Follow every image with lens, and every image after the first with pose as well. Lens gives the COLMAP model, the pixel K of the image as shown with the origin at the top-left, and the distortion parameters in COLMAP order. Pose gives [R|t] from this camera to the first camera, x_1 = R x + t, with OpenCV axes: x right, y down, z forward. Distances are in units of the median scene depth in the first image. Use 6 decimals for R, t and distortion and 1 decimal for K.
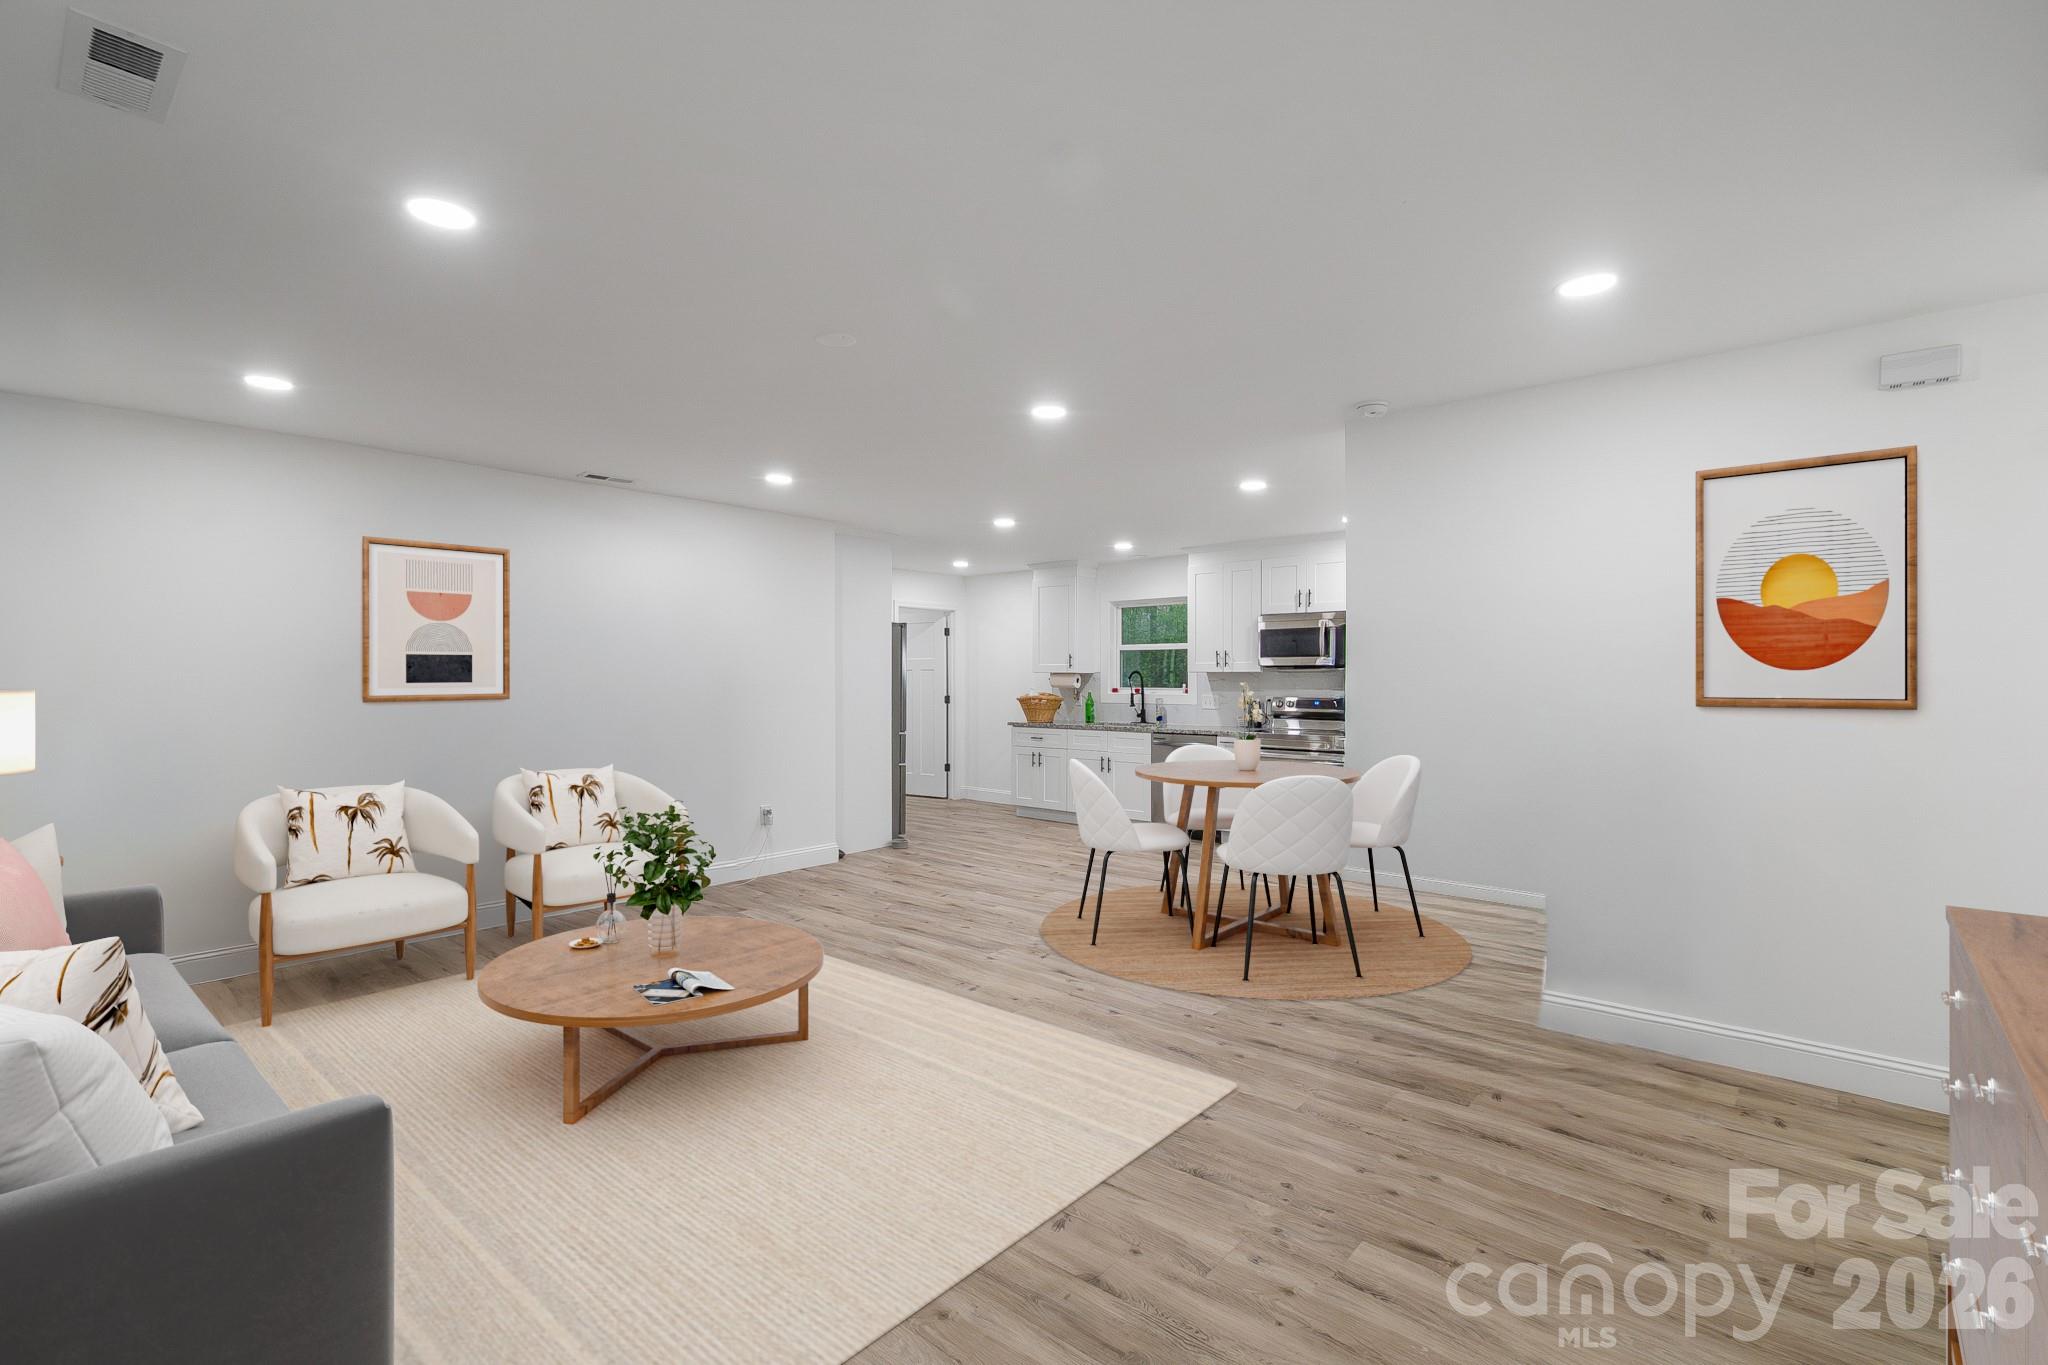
lens RADIAL K [[946.4, 0, 1024.0], [0, 946.4, 682.5], [0, 0, 1]] dist [0.103259, -0.000192]
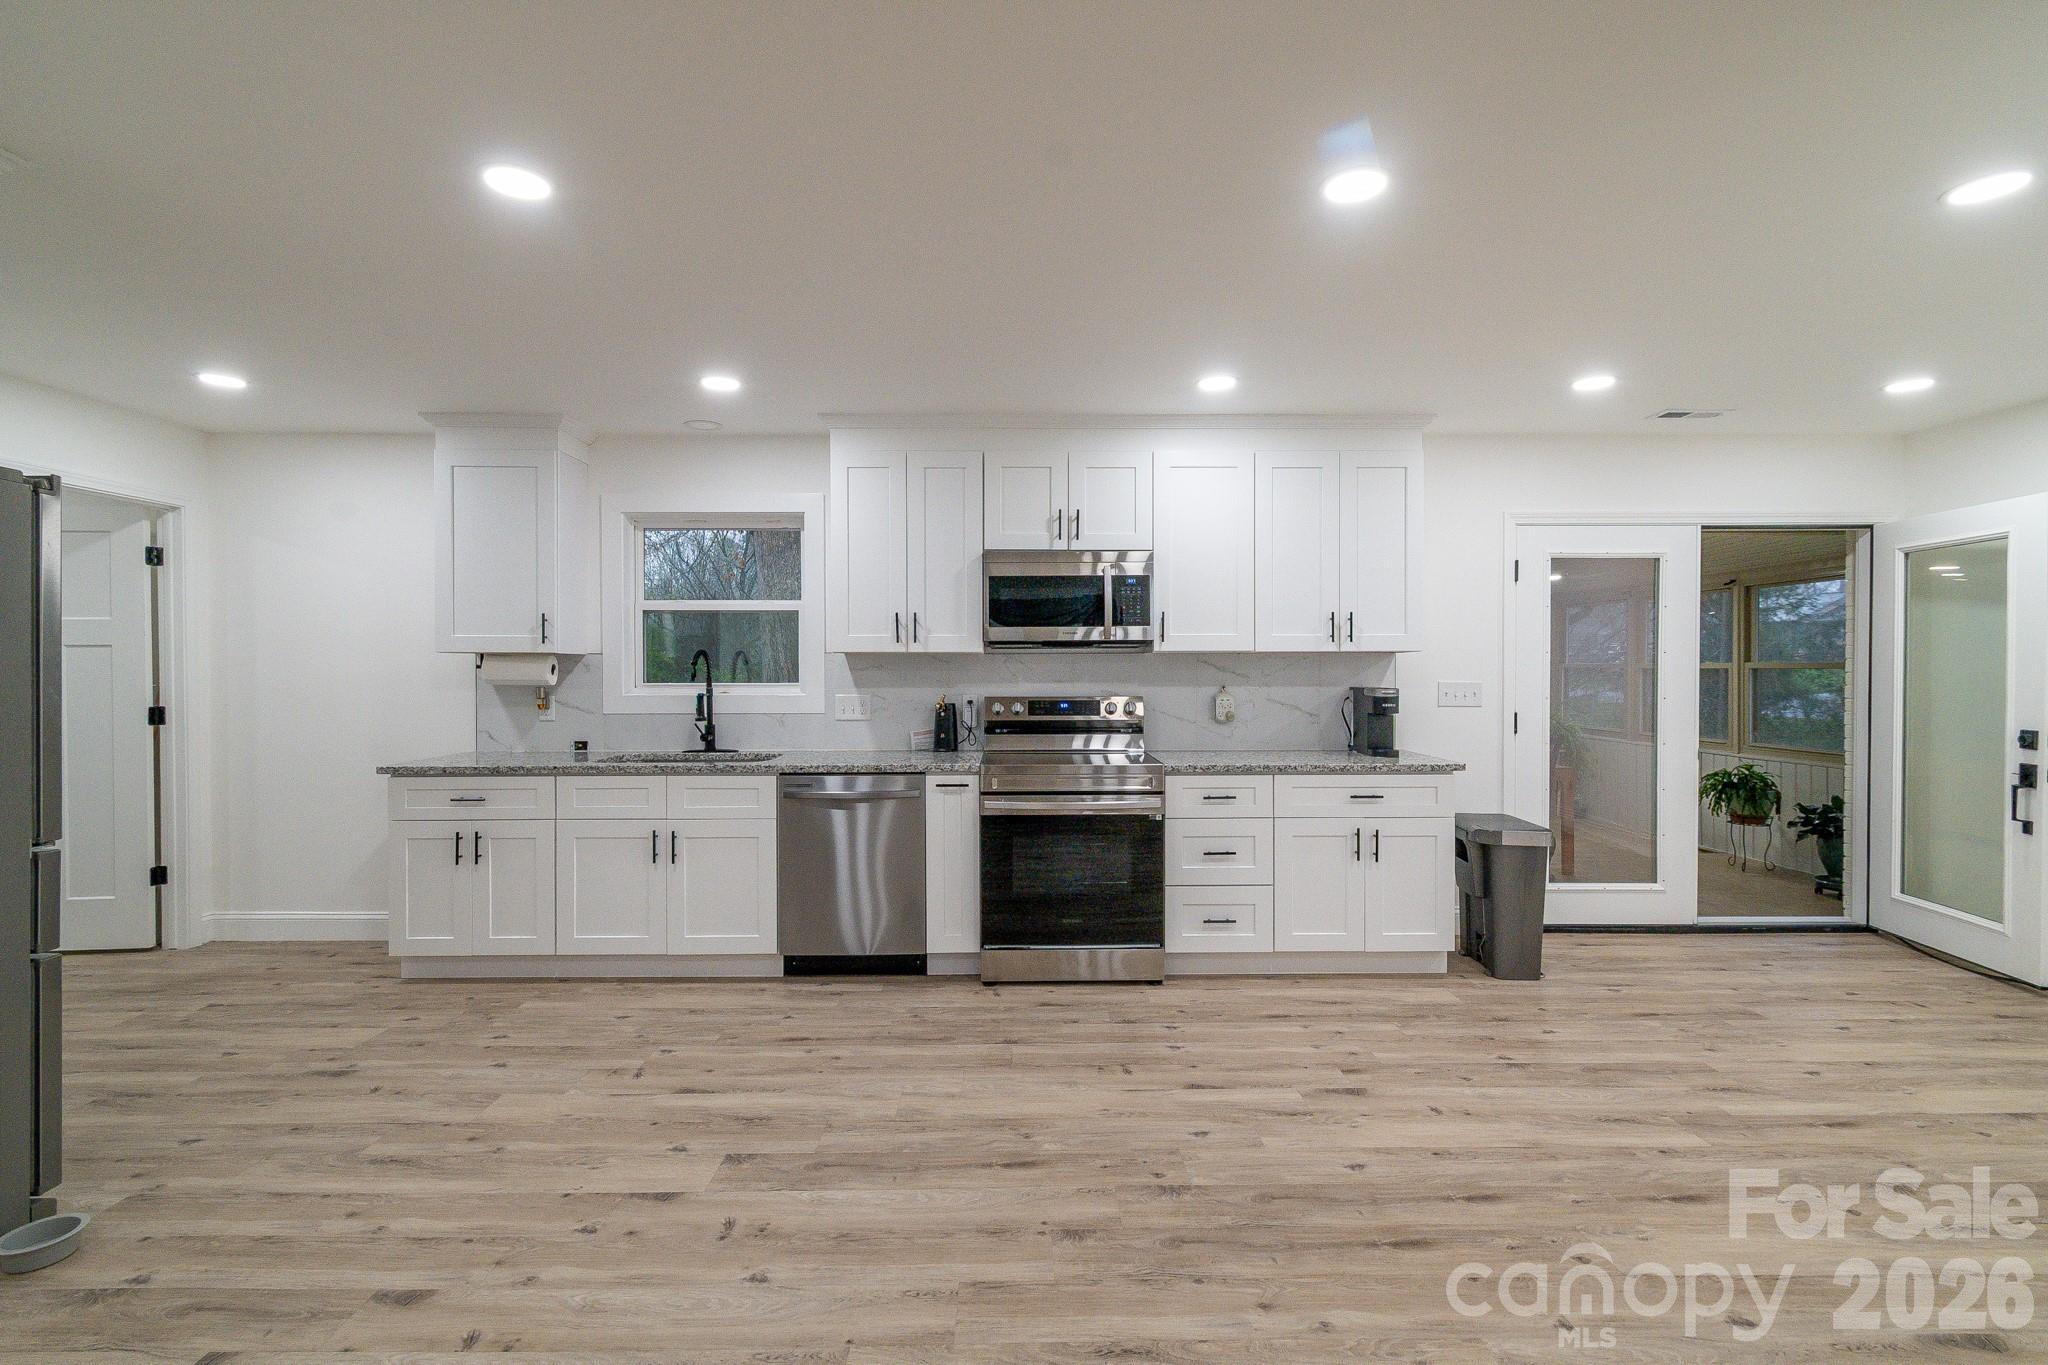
lens RADIAL K [[937.4, 0, 1077.9], [0, 937.4, 670.6], [0, 0, 1]] dist [0.000716, -0.001427]
pose [[0.734160, -0.003525, 0.678967, -0.074412], [0.005421, 0.999985, -0.000670, 0.000369], [-0.678955, 0.004173, 0.734168, 0.487542]]
